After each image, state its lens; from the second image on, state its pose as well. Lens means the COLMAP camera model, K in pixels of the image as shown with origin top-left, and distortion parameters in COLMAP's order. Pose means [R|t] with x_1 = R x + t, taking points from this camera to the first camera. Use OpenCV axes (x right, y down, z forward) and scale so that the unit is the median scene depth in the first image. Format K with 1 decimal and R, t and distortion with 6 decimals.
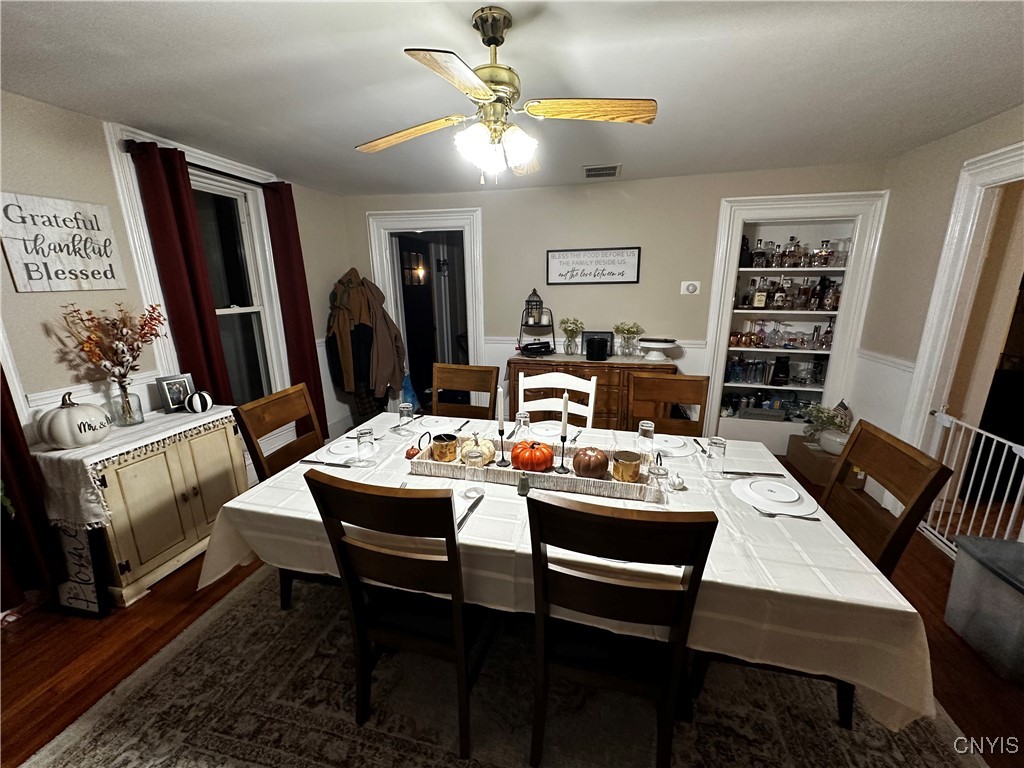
lens RADIAL K [[407.2, 0, 510.4], [0, 407.2, 383.6], [0, 0, 1]] dist [0.002162, 0.000082]
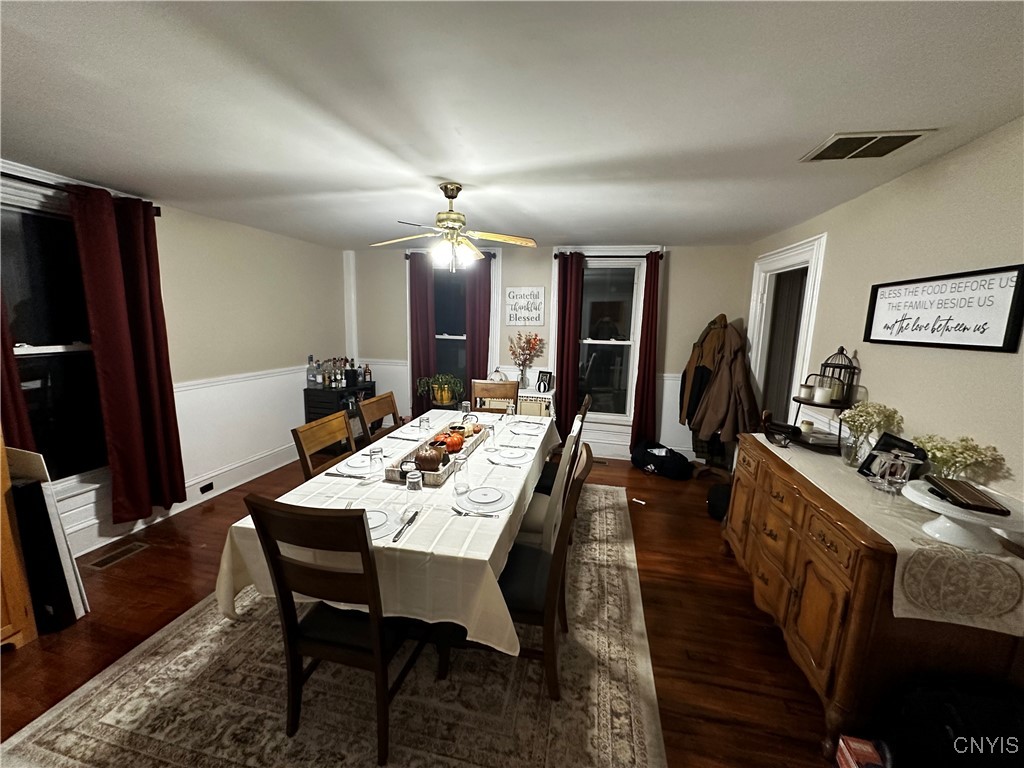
lens RADIAL K [[407.2, 0, 510.0], [0, 407.2, 383.3], [0, 0, 1]] dist [0.002162, 0.000082]
pose [[0.018214, 0.169221, -0.985410, 0.785624], [-0.261972, 0.951949, 0.158632, -0.167190], [0.964904, 0.255260, 0.061670, 0.555946]]
